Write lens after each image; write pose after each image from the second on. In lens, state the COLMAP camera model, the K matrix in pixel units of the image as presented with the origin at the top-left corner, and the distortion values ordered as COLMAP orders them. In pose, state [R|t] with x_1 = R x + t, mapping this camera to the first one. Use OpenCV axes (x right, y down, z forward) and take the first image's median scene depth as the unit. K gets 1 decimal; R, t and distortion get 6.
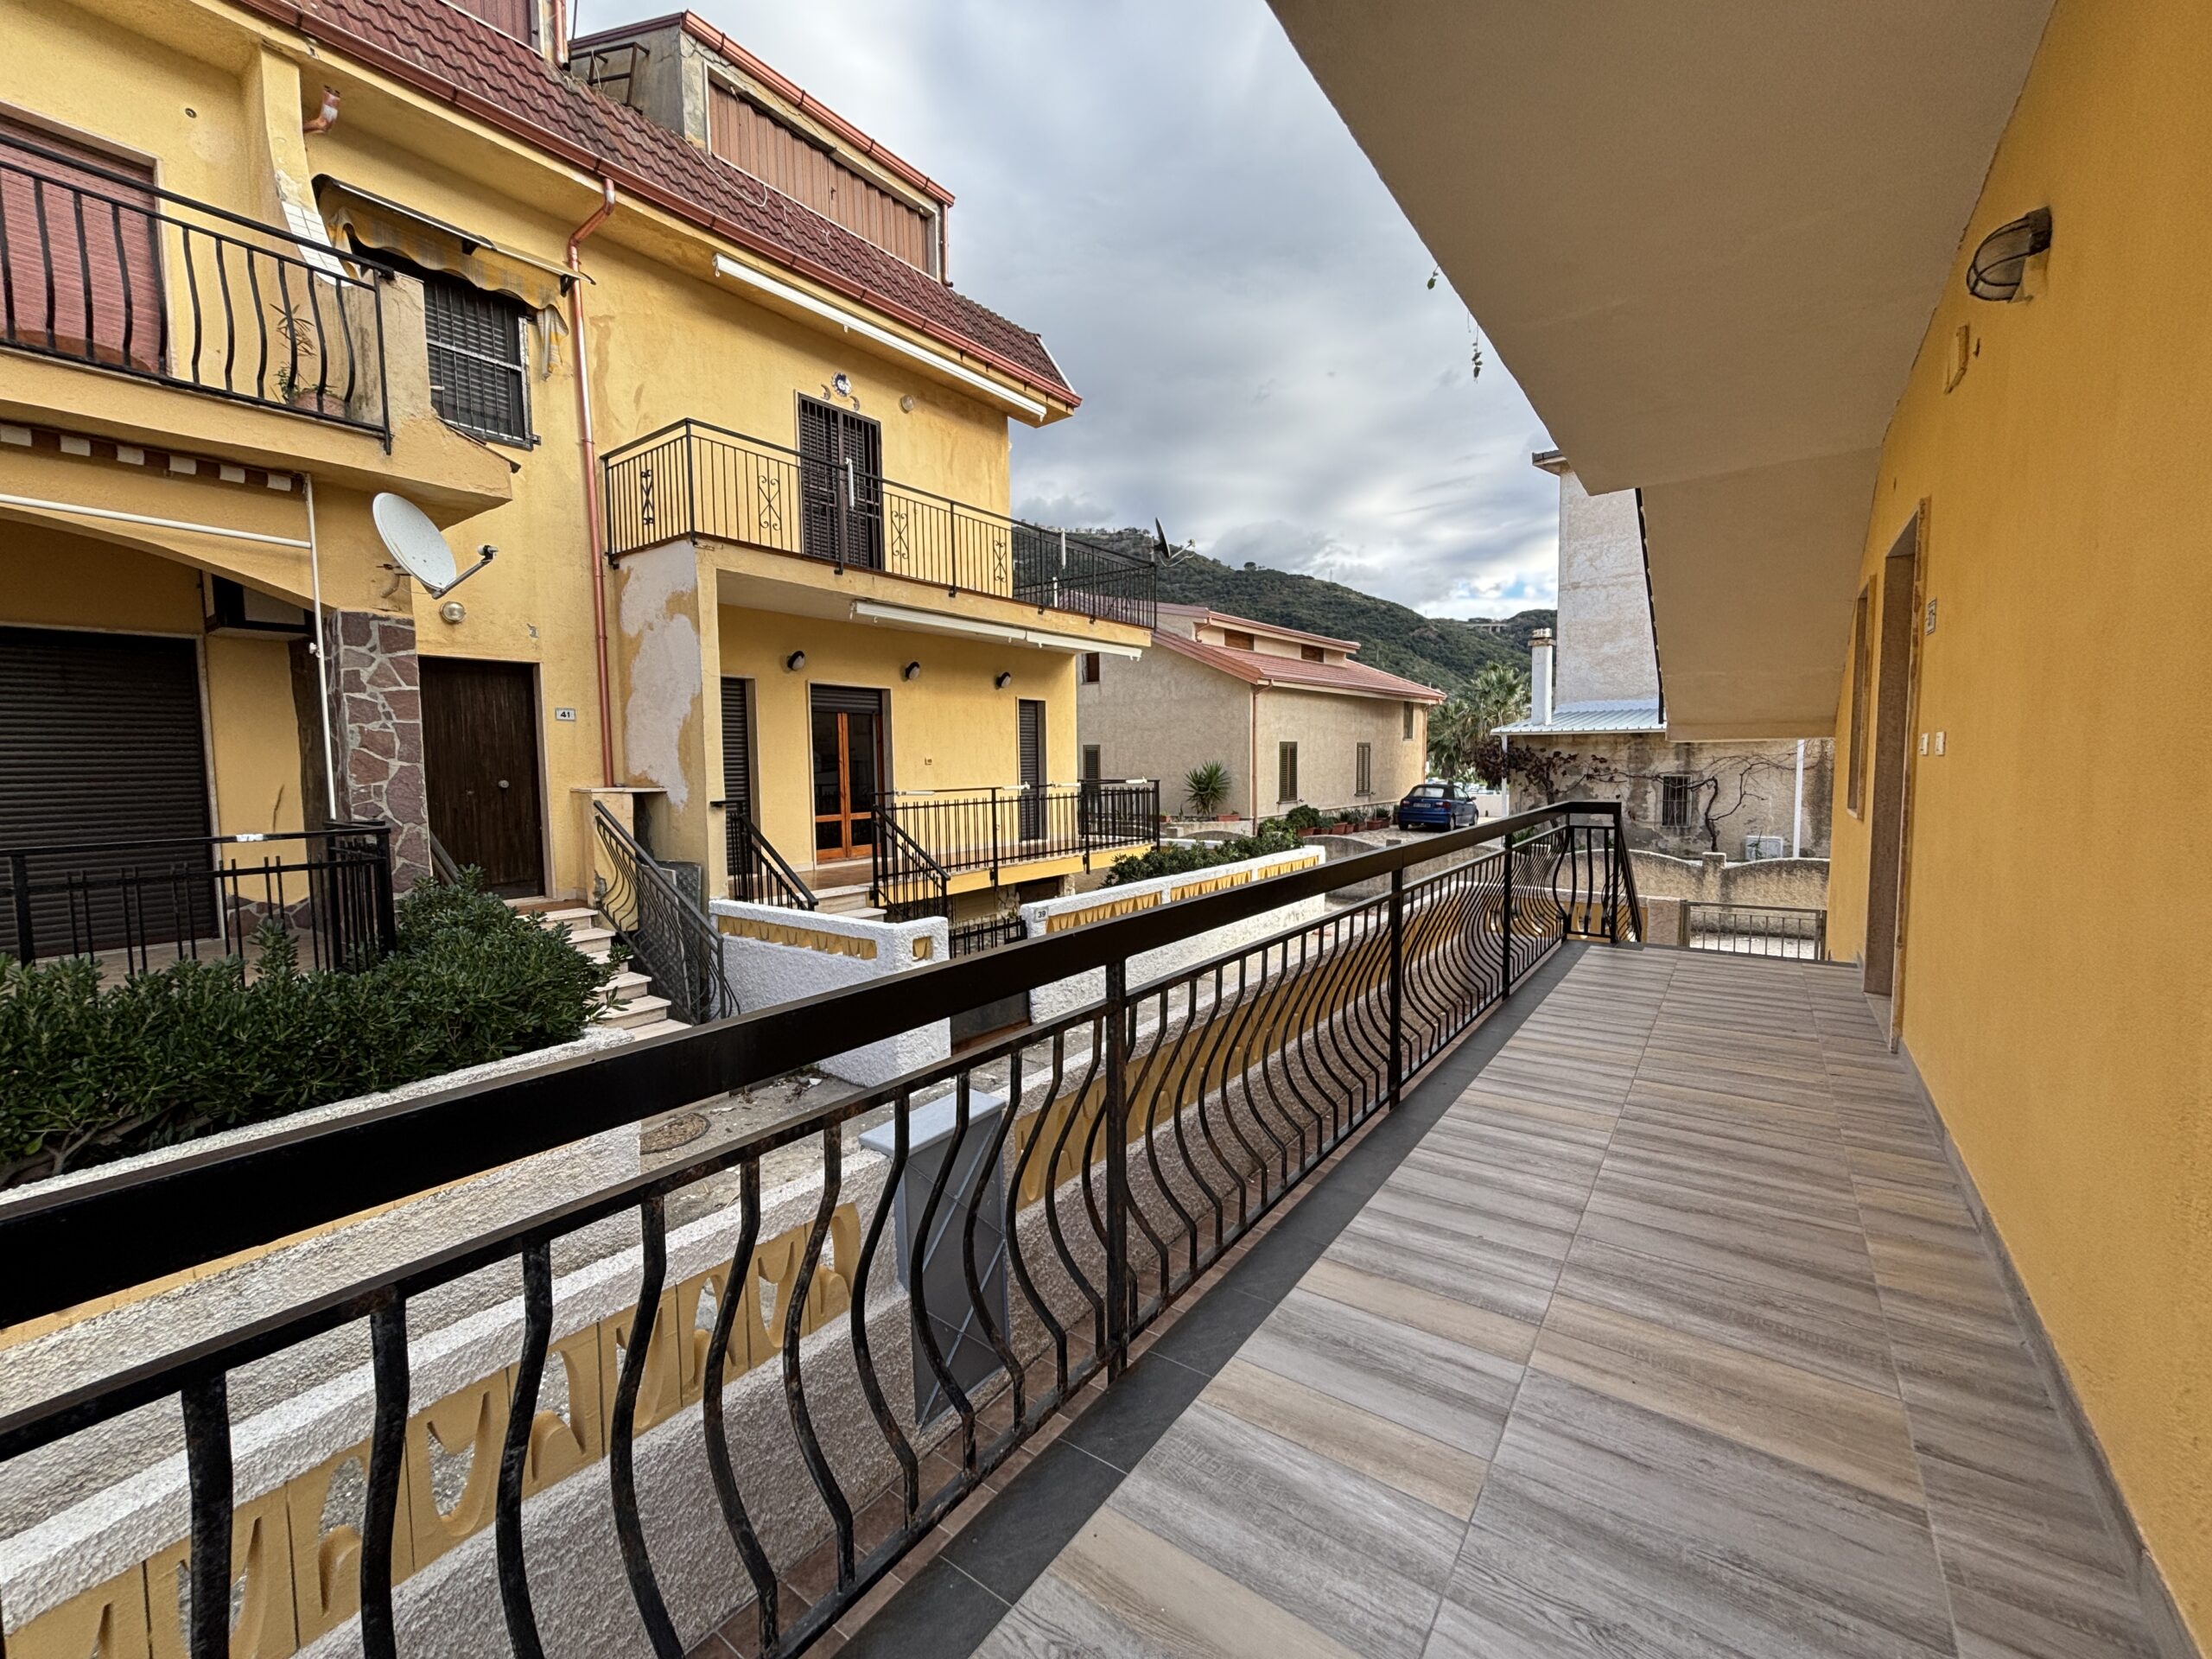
lens RADIAL K [[885.5, 0, 1093.7], [0, 885.5, 851.8], [0, 0, 1]] dist [0.001646, -0.000293]
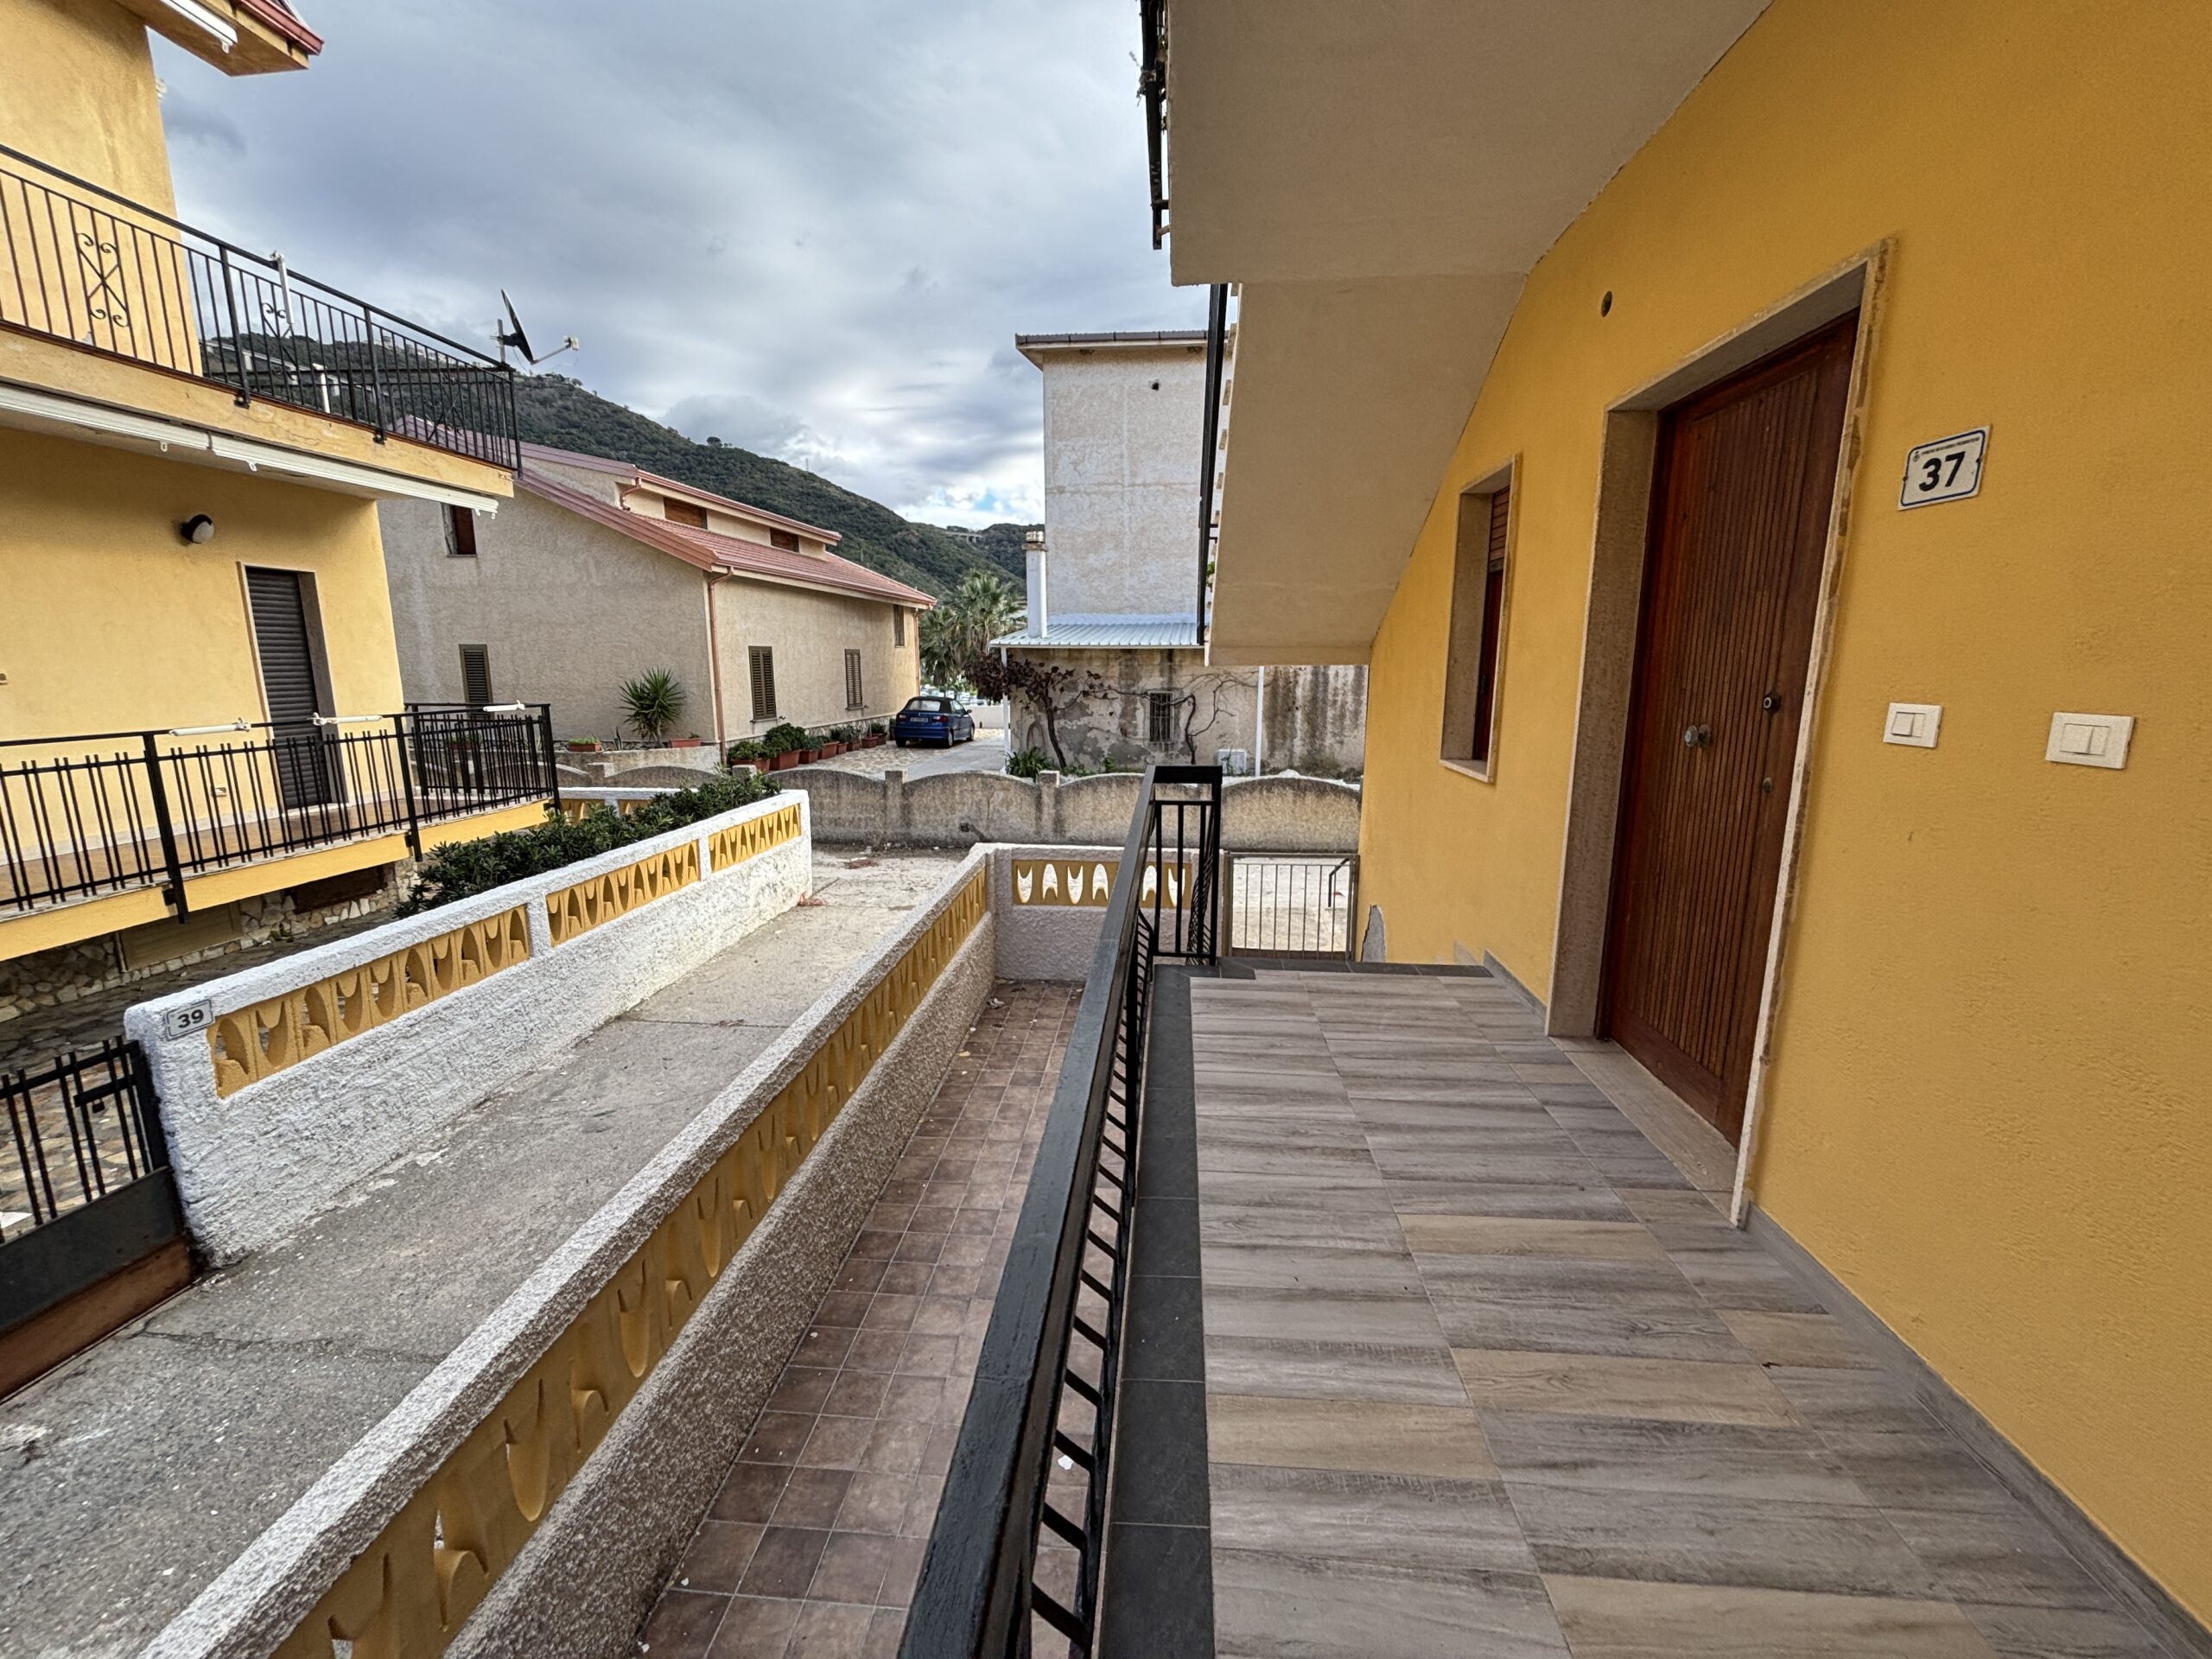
lens RADIAL K [[885.5, 0, 1101.0], [0, 885.5, 821.0], [0, 0, 1]] dist [0.001646, -0.000293]
pose [[0.846378, -0.079609, 0.526600, 0.050474], [0.040599, 0.995532, 0.085248, -0.025092], [-0.531034, -0.050773, 0.845828, 0.154476]]
